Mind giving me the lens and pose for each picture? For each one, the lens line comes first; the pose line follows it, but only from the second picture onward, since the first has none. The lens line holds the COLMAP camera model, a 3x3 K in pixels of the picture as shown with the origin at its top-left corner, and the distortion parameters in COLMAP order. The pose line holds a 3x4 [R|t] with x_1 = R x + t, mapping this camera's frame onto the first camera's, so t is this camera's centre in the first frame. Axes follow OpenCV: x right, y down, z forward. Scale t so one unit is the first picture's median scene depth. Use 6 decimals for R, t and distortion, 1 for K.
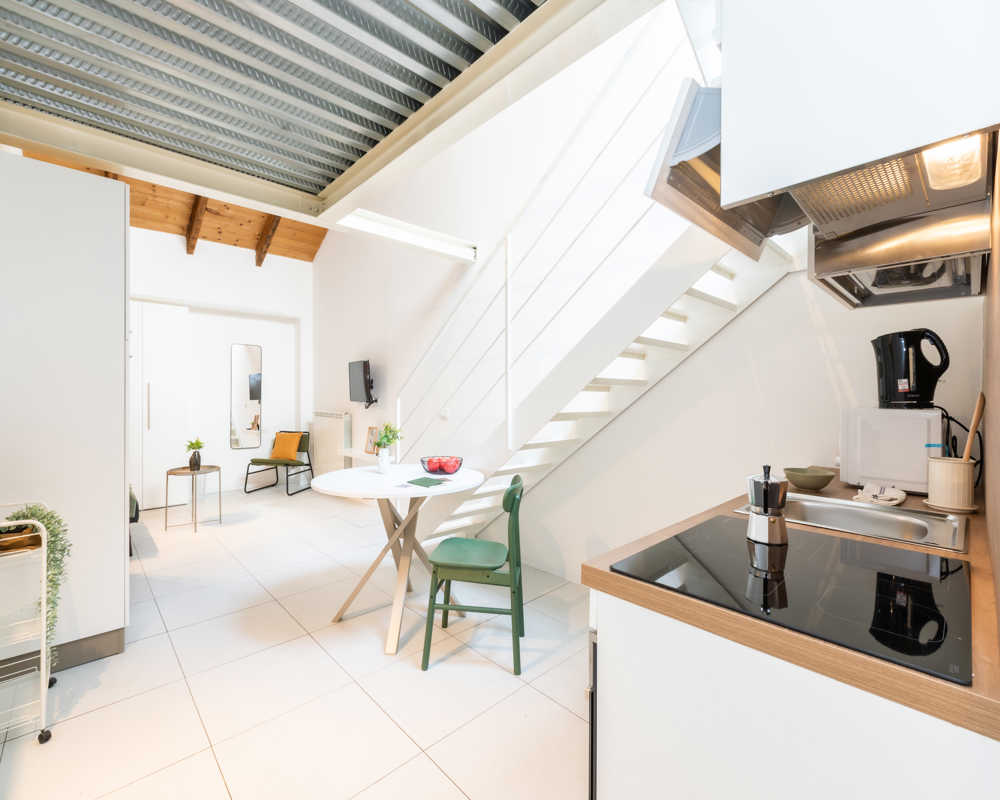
lens RADIAL K [[454.9, 0, 500.0], [0, 454.9, 400.0], [0, 0, 1]] dist [-0.000949, 0.000085]
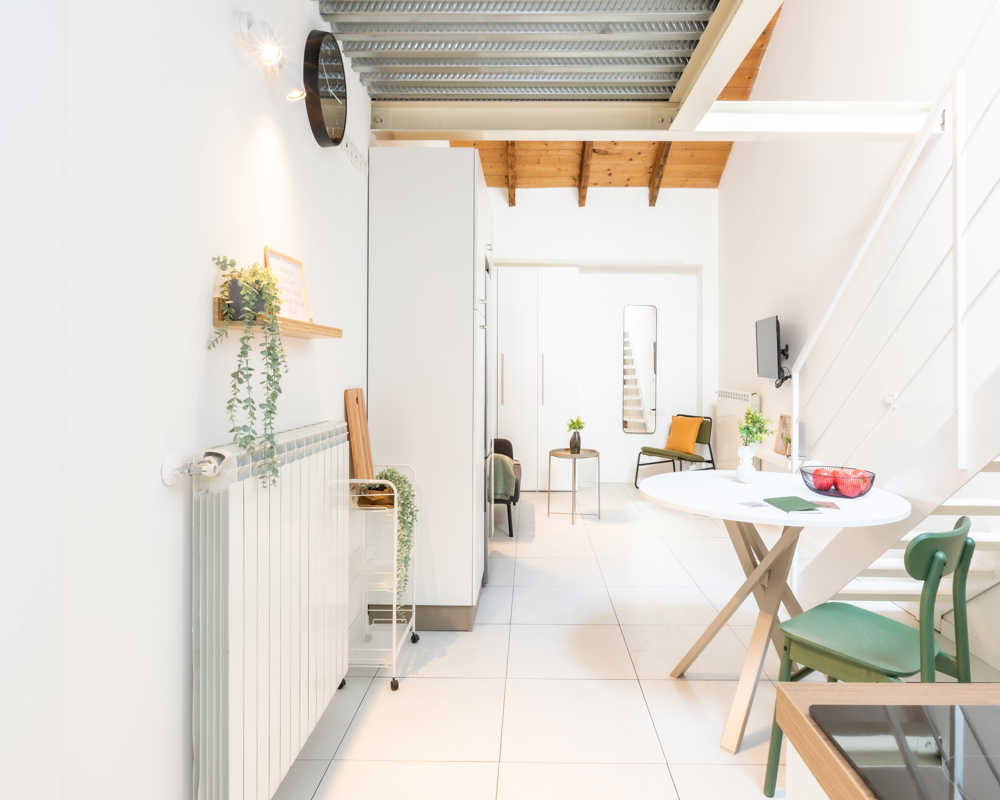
lens RADIAL K [[629.0, 0, 504.5], [0, 629.0, 371.5], [0, 0, 1]] dist [-0.000705, 0.000013]
pose [[0.713268, 0.007199, -0.700854, 0.180006], [-0.011560, 0.999932, -0.001494, 0.001202], [0.700796, 0.009167, 0.713303, 0.098108]]
